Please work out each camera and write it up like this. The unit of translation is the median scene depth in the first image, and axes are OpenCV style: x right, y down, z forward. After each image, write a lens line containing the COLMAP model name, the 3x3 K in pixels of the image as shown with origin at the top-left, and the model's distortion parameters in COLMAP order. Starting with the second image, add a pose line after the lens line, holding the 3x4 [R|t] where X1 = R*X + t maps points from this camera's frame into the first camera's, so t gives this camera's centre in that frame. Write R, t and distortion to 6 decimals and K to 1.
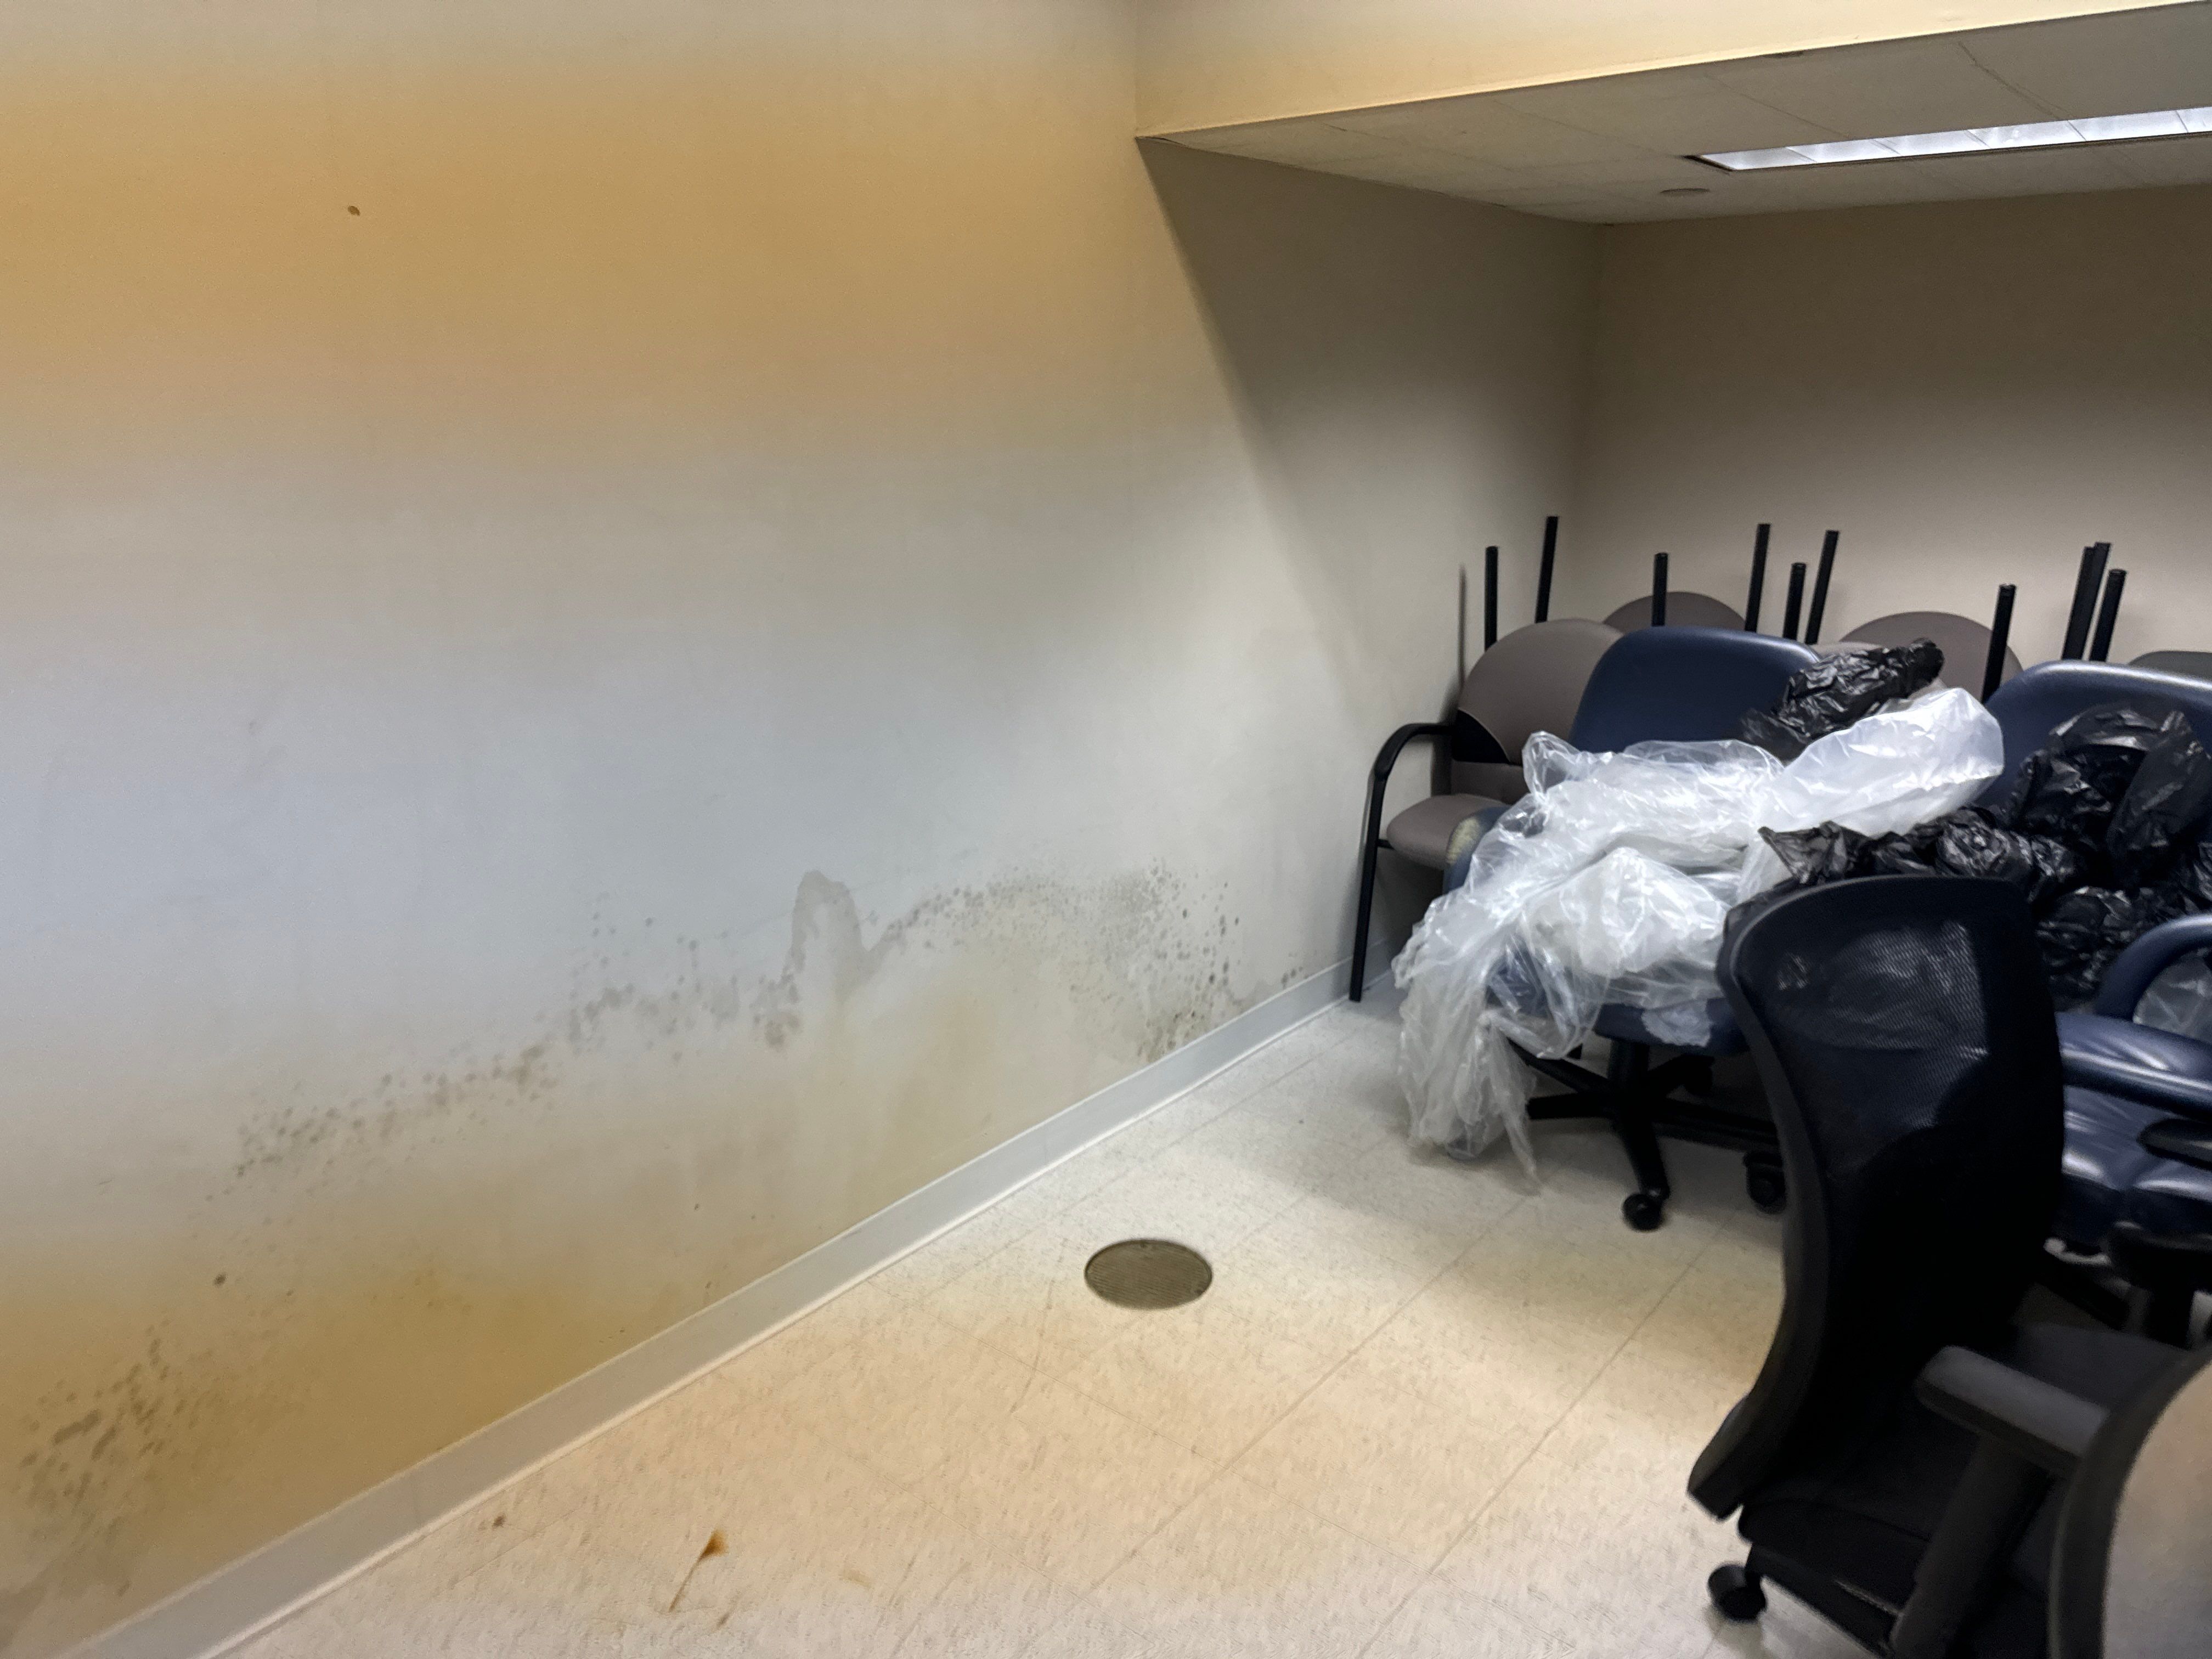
lens RADIAL K [[1522.1, 0, 1095.9], [0, 1522.1, 845.5], [0, 0, 1]] dist [0.062796, -0.047146]
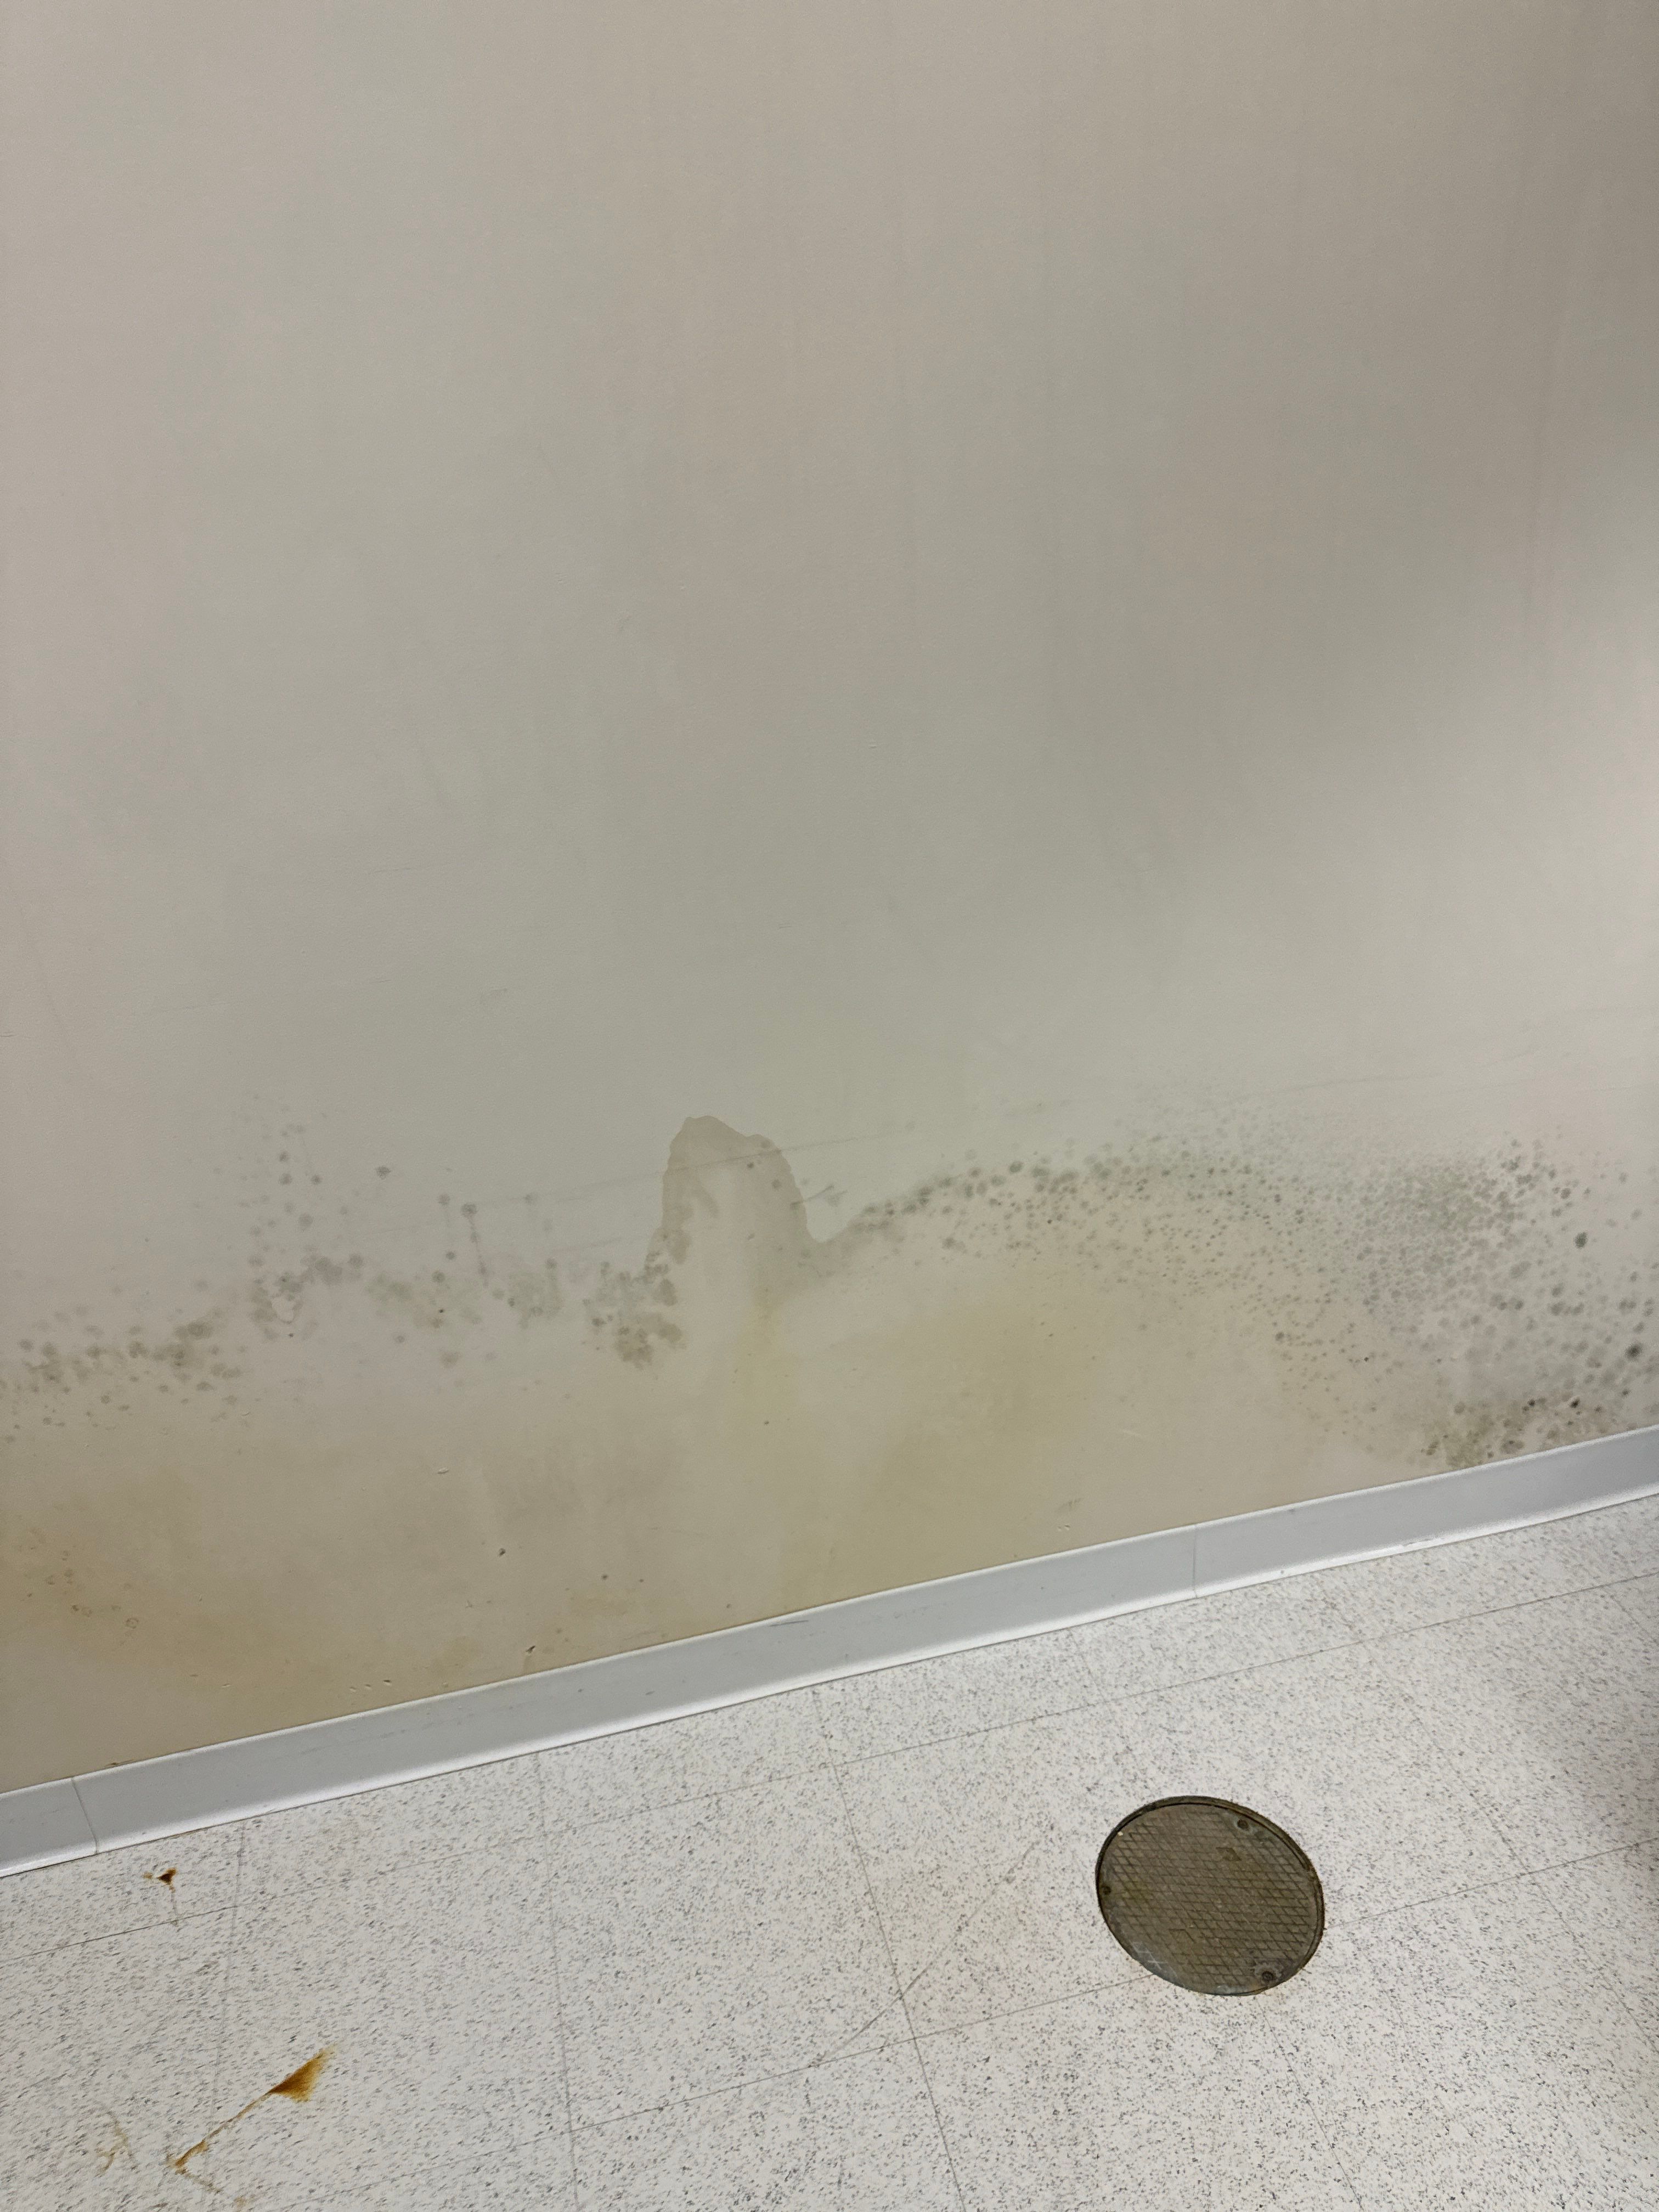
lens RADIAL K [[1653.3, 0, 859.5], [0, 1653.3, 1112.2], [0, 0, 1]] dist [0.034495, -0.022160]
pose [[0.795713, 0.246709, -0.553150, 0.216775], [-0.113990, 0.957961, 0.263282, -0.158012], [0.594850, -0.146443, 0.790384, 0.504109]]
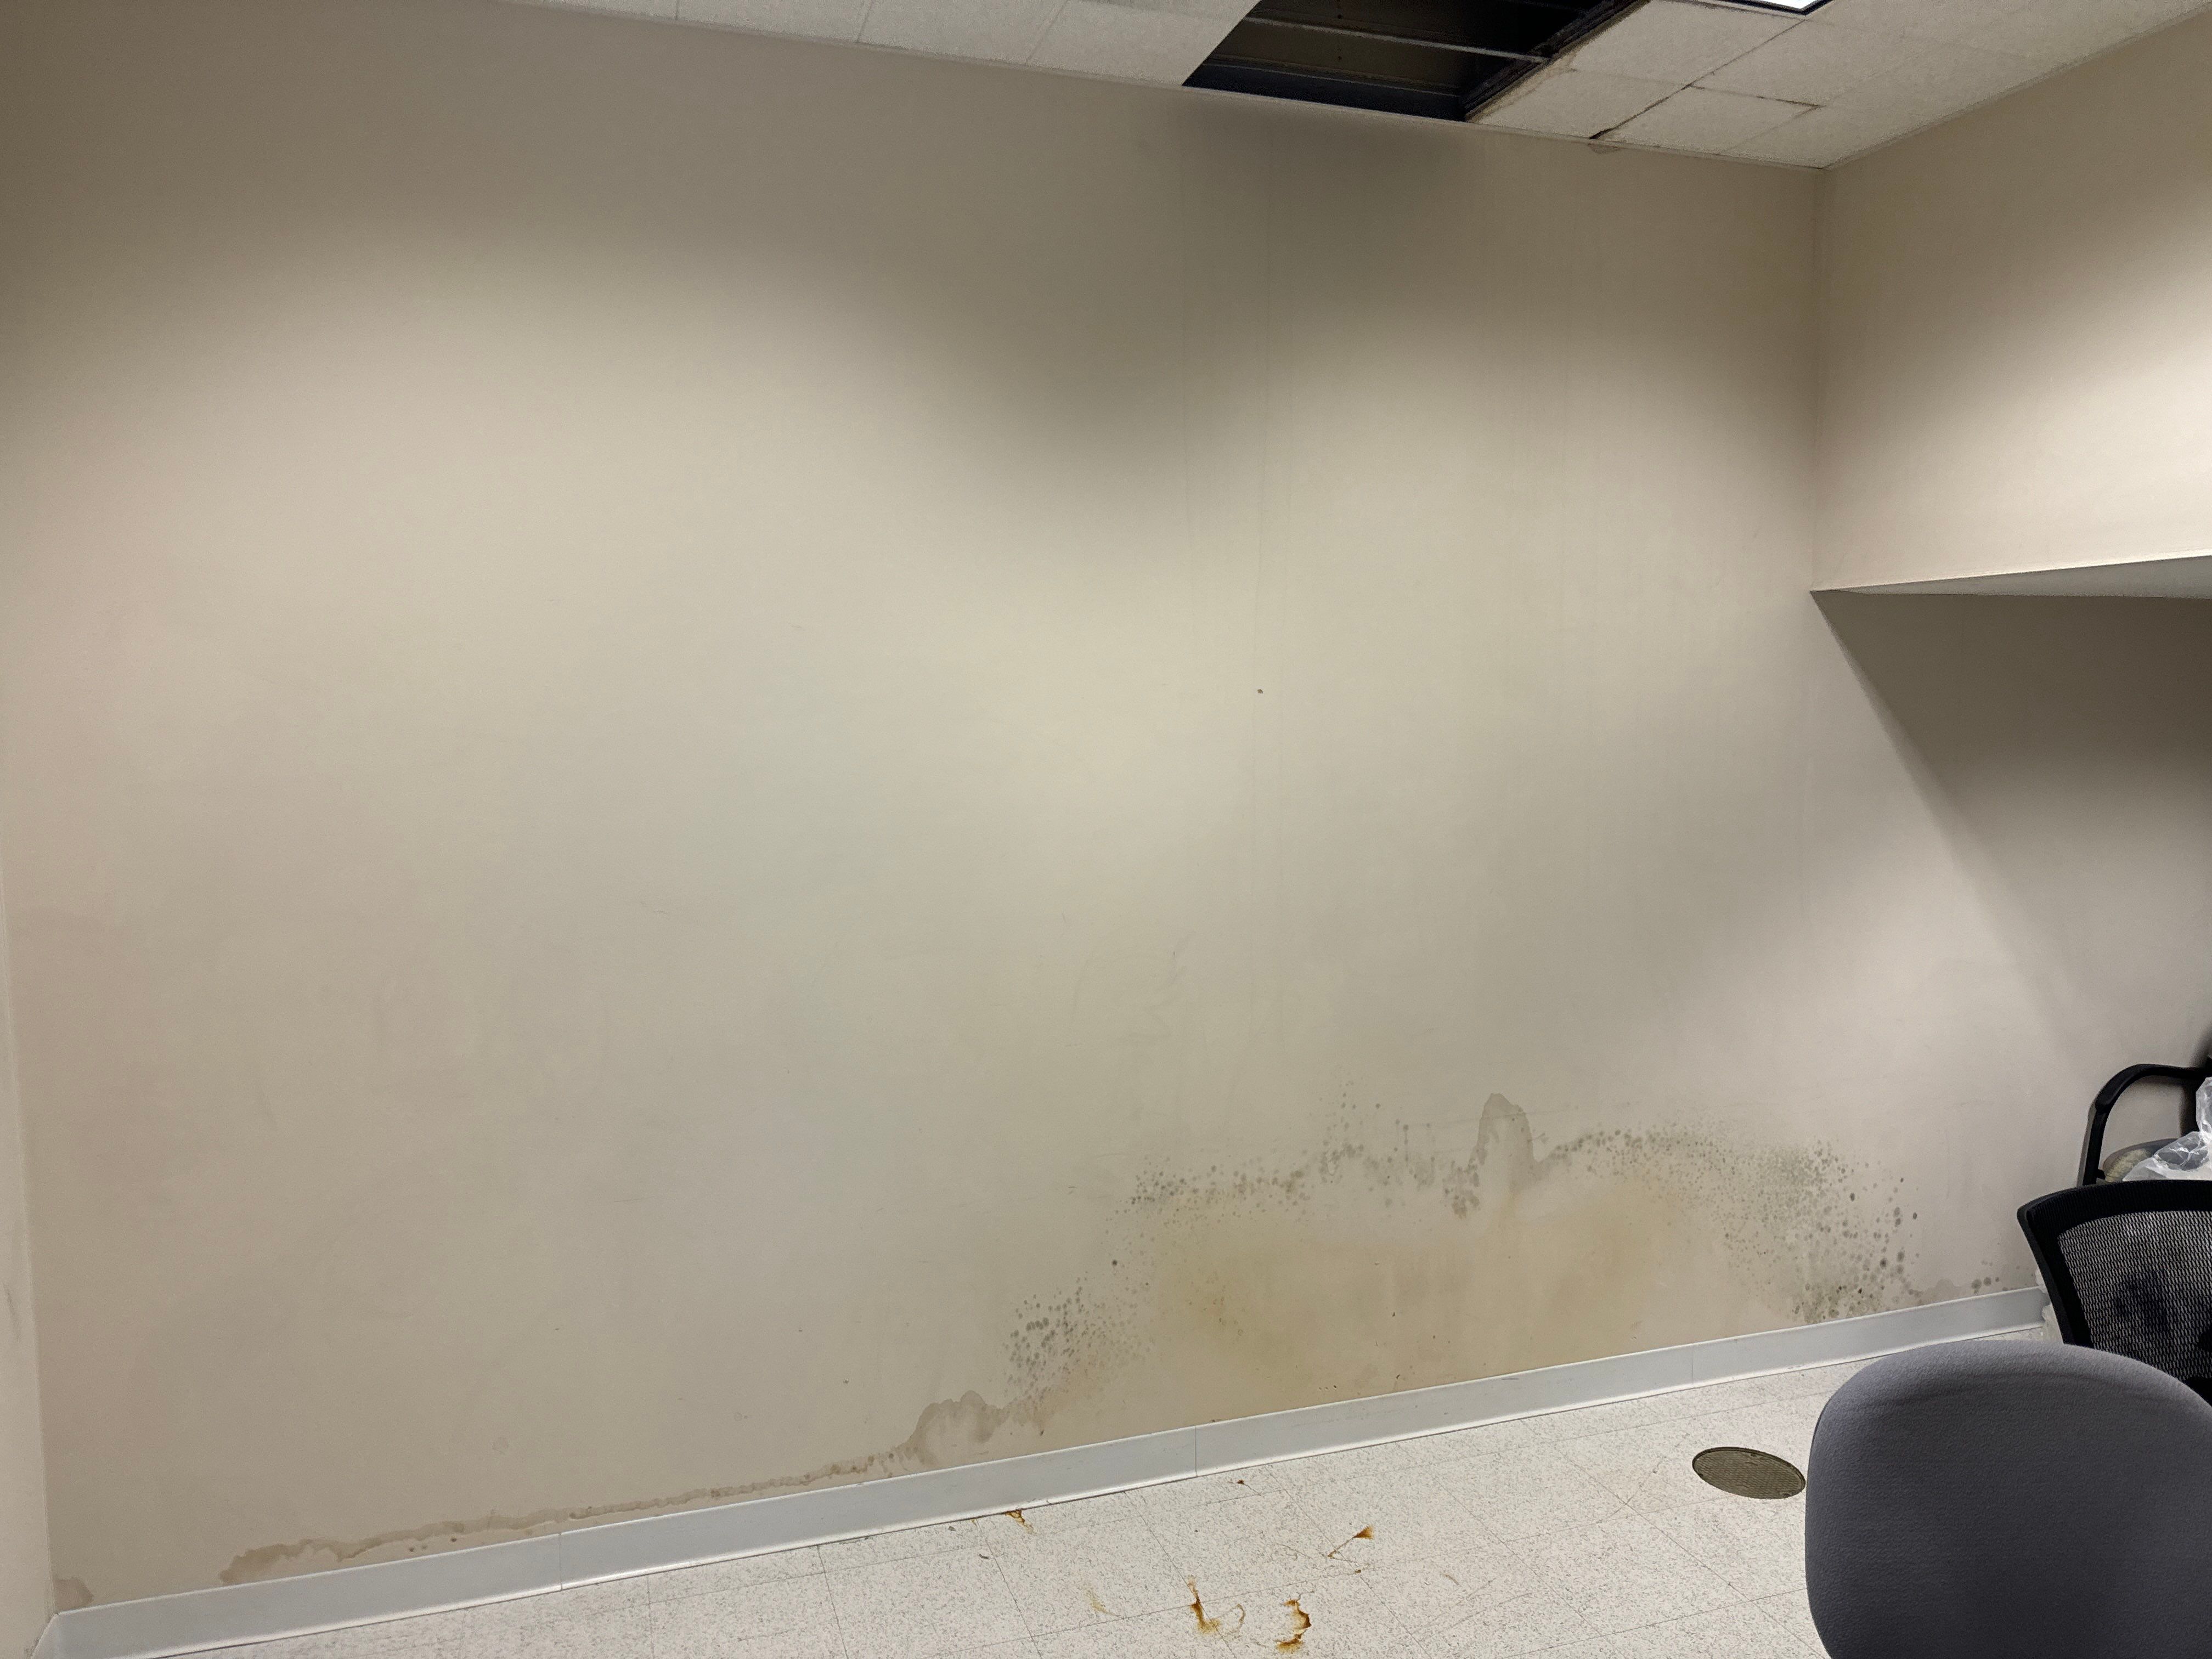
lens RADIAL K [[1571.8, 0, 1101.0], [0, 1571.8, 801.8], [0, 0, 1]] dist [0.036071, -0.039618]
pose [[0.844888, 0.038882, -0.533529, 0.263556], [-0.150290, 0.974438, -0.166983, 0.050097], [0.513398, 0.221266, 0.829134, -0.448199]]
